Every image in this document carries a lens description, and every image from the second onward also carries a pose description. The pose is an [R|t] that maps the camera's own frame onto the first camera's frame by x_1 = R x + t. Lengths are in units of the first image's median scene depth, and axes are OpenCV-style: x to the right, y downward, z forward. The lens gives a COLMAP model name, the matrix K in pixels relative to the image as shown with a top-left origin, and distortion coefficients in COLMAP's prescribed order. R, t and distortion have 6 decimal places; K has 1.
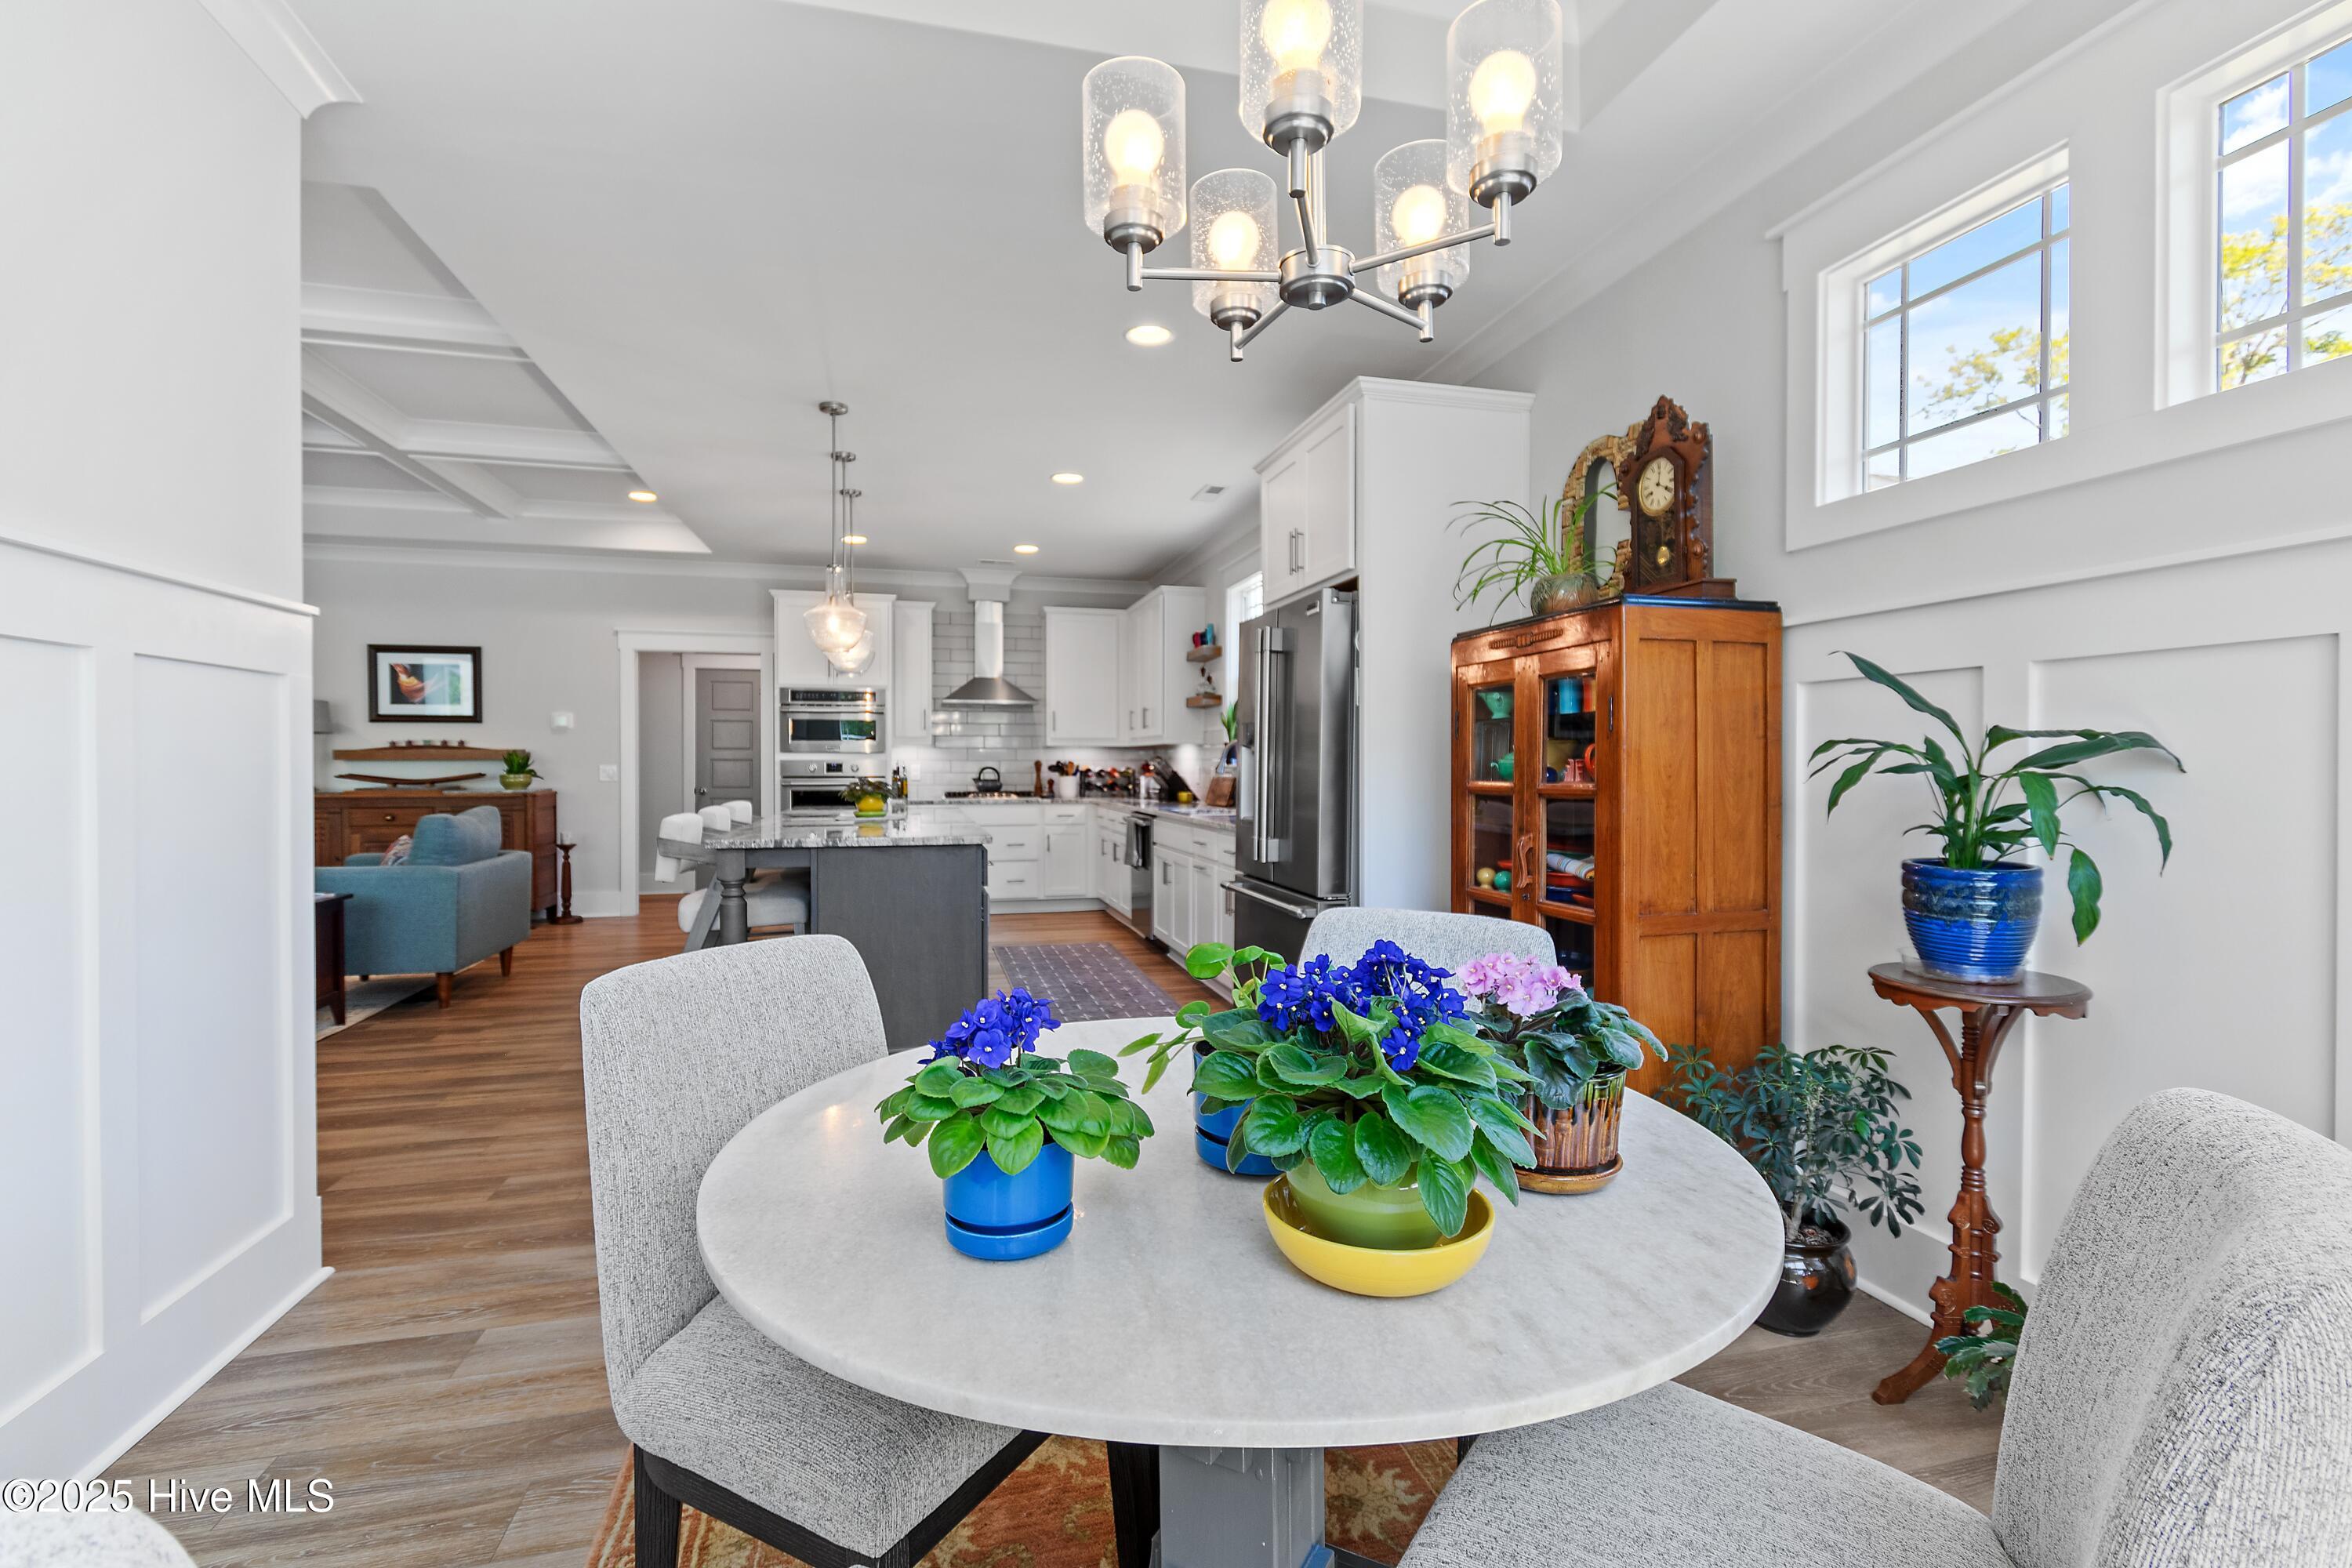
lens RADIAL K [[1037.8, 0, 1179.5], [0, 1037.8, 767.6], [0, 0, 1]] dist [0.000053, -0.000108]
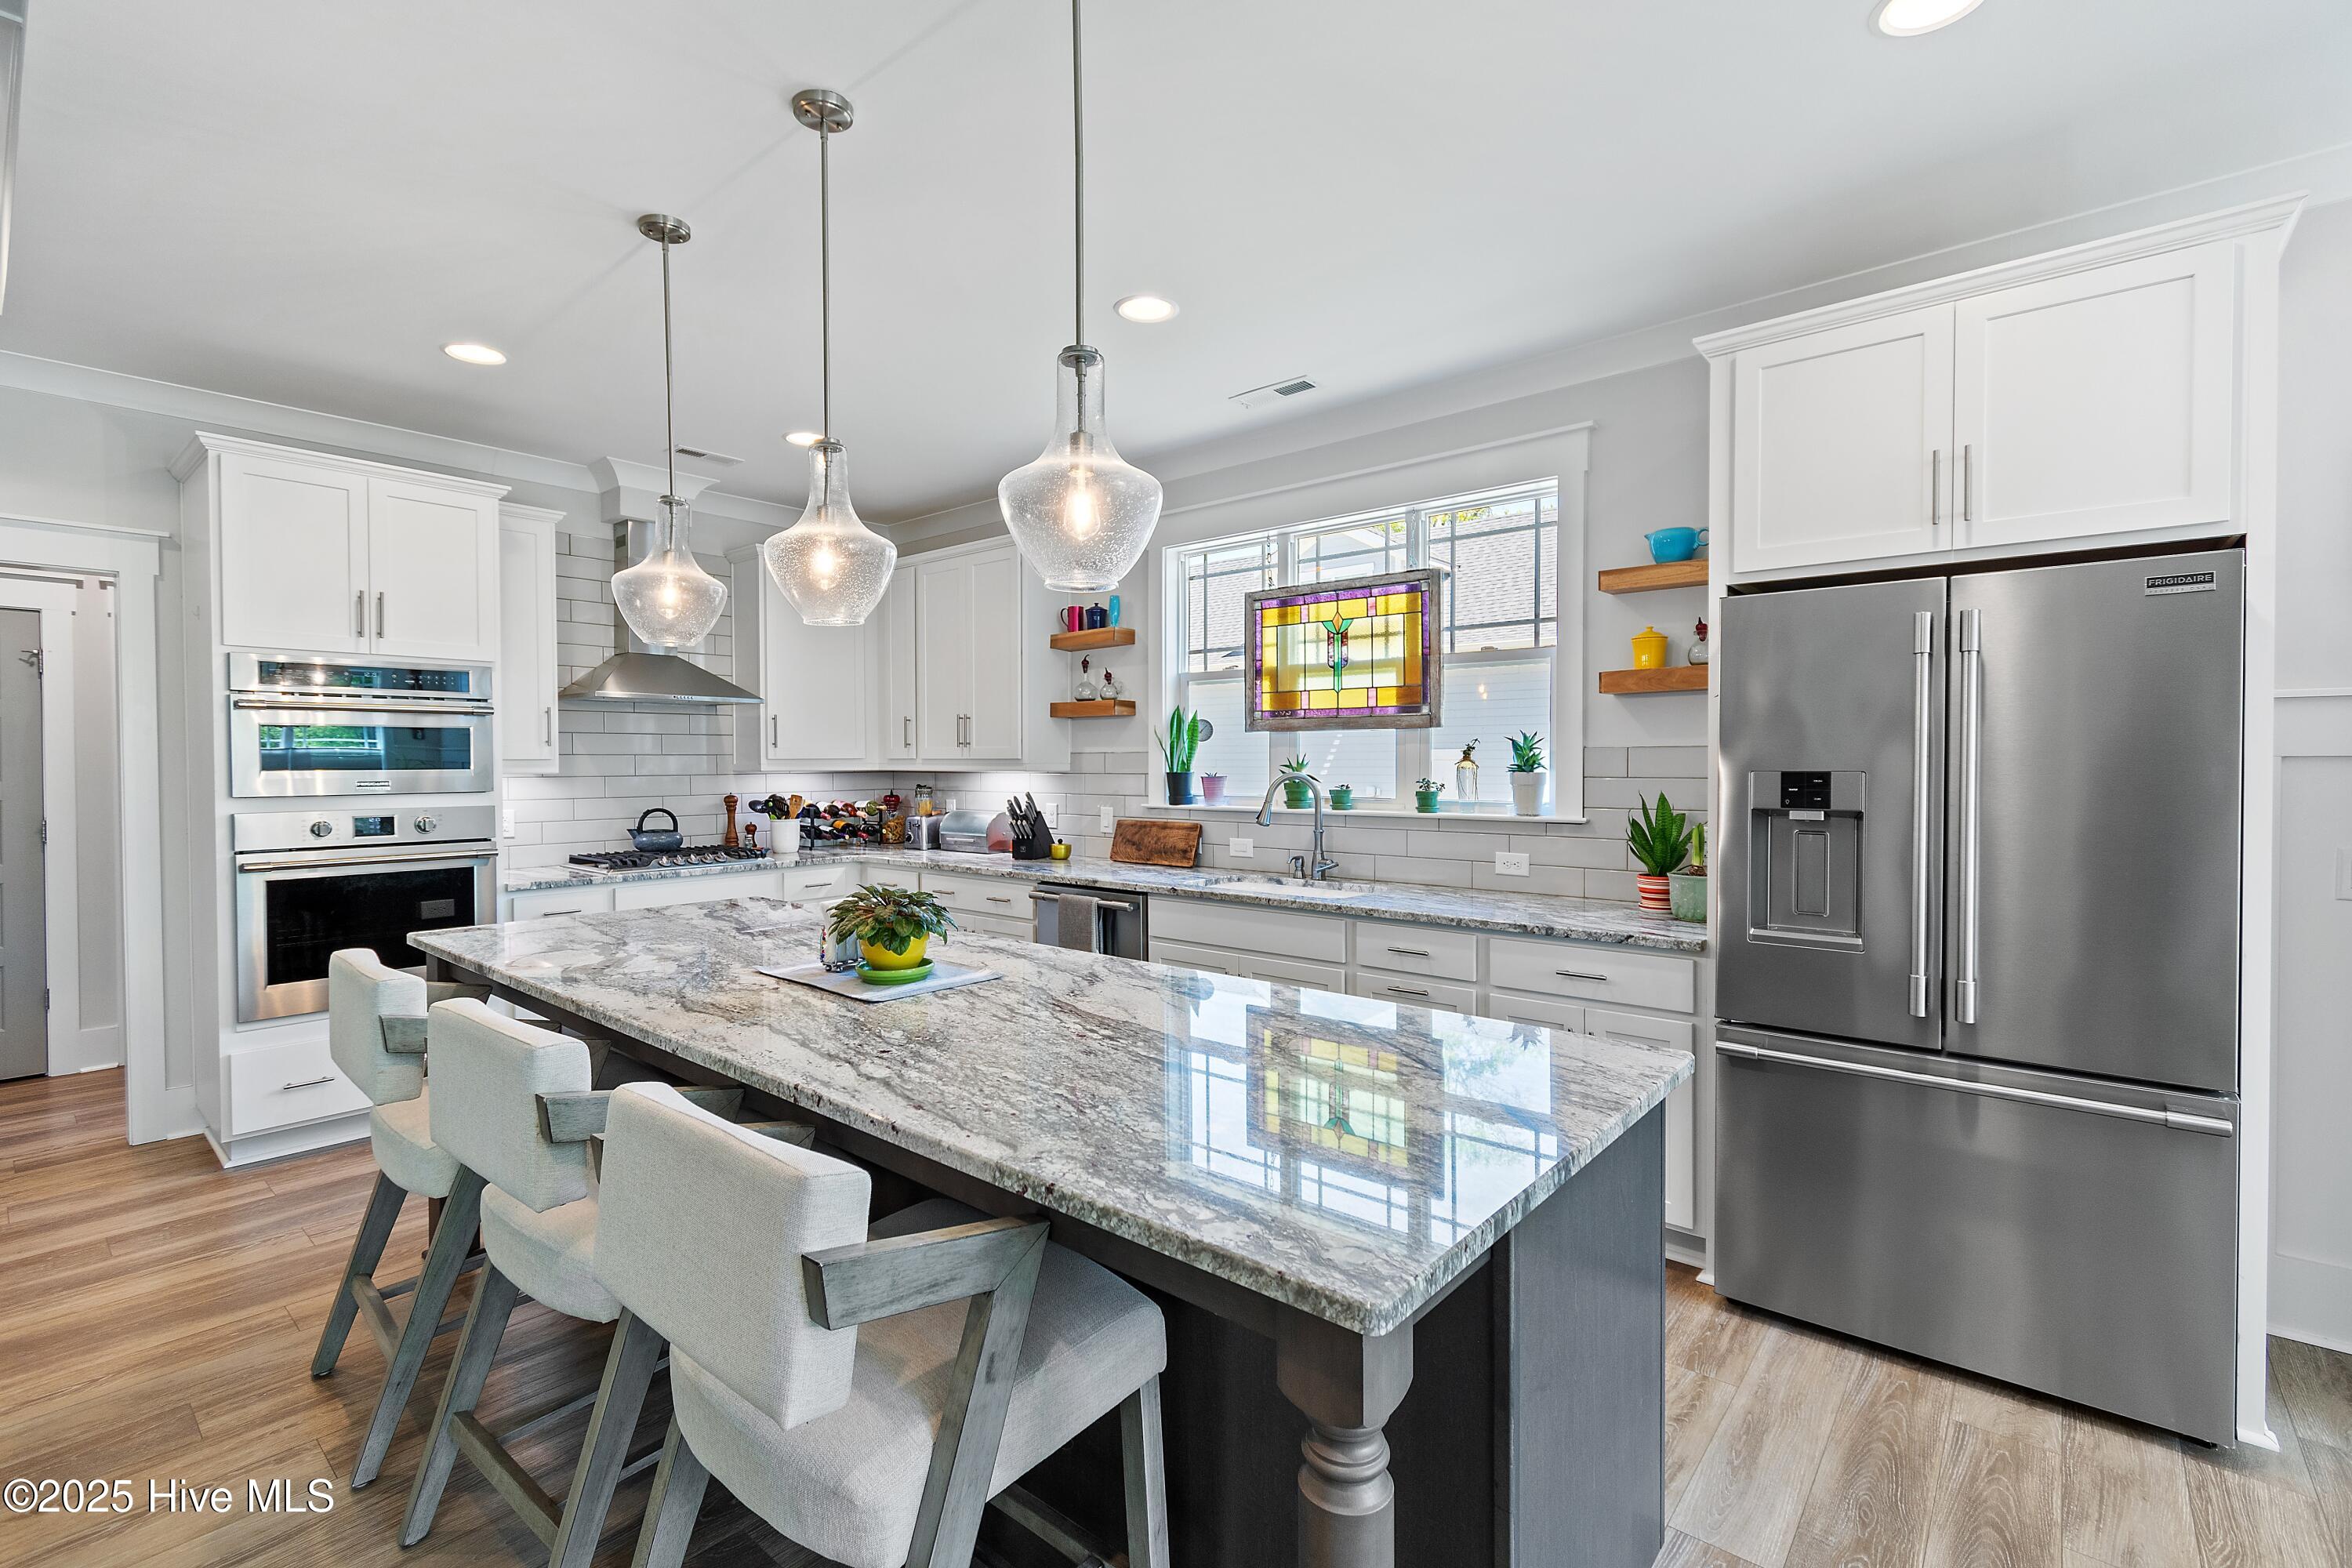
lens RADIAL K [[1037.8, 0, 1173.9], [0, 1037.8, 774.7], [0, 0, 1]] dist [0.000053, -0.000108]
pose [[0.819158, -0.013511, 0.573409, -0.314514], [0.010514, 0.999908, 0.008541, -0.023978], [-0.573472, -0.000967, 0.819225, 0.396371]]
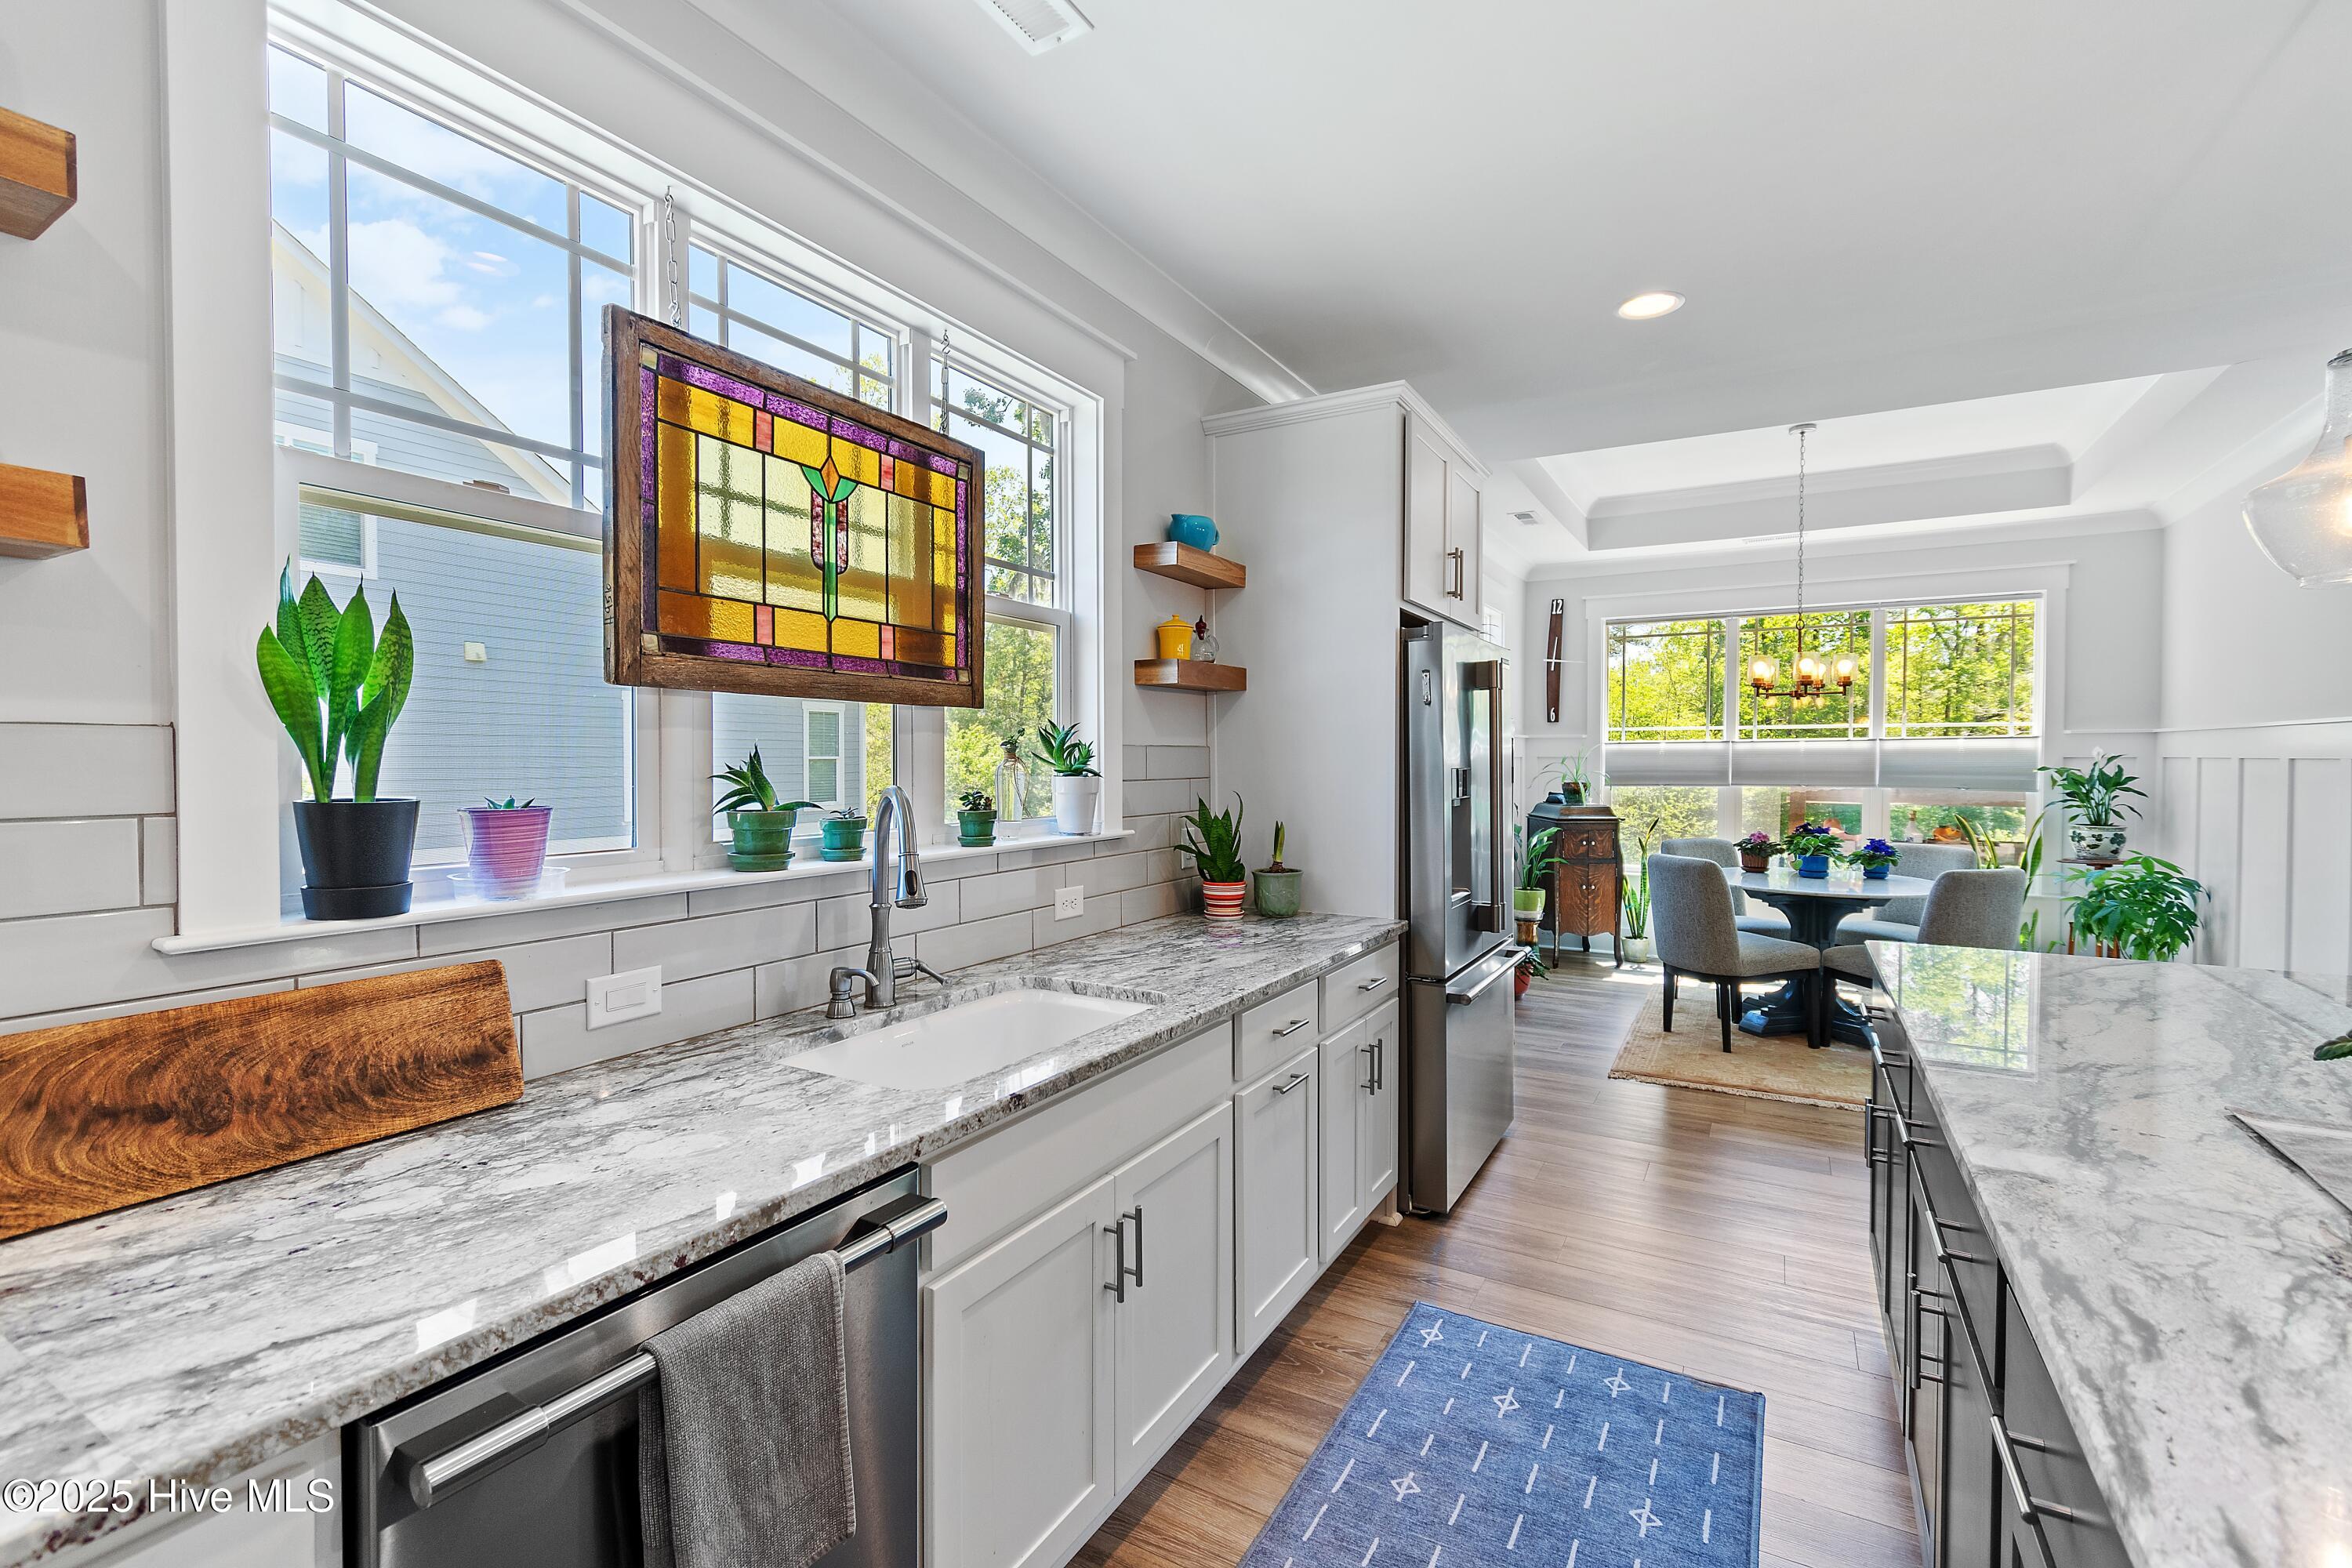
lens RADIAL K [[1037.8, 0, 1160.5], [0, 1037.8, 776.4], [0, 0, 1]] dist [0.000053, -0.000108]
pose [[-0.710379, -0.015507, 0.703649, -0.178727], [0.004025, 0.999651, 0.026093, -0.028610], [-0.703808, 0.021369, -0.710068, 0.930323]]
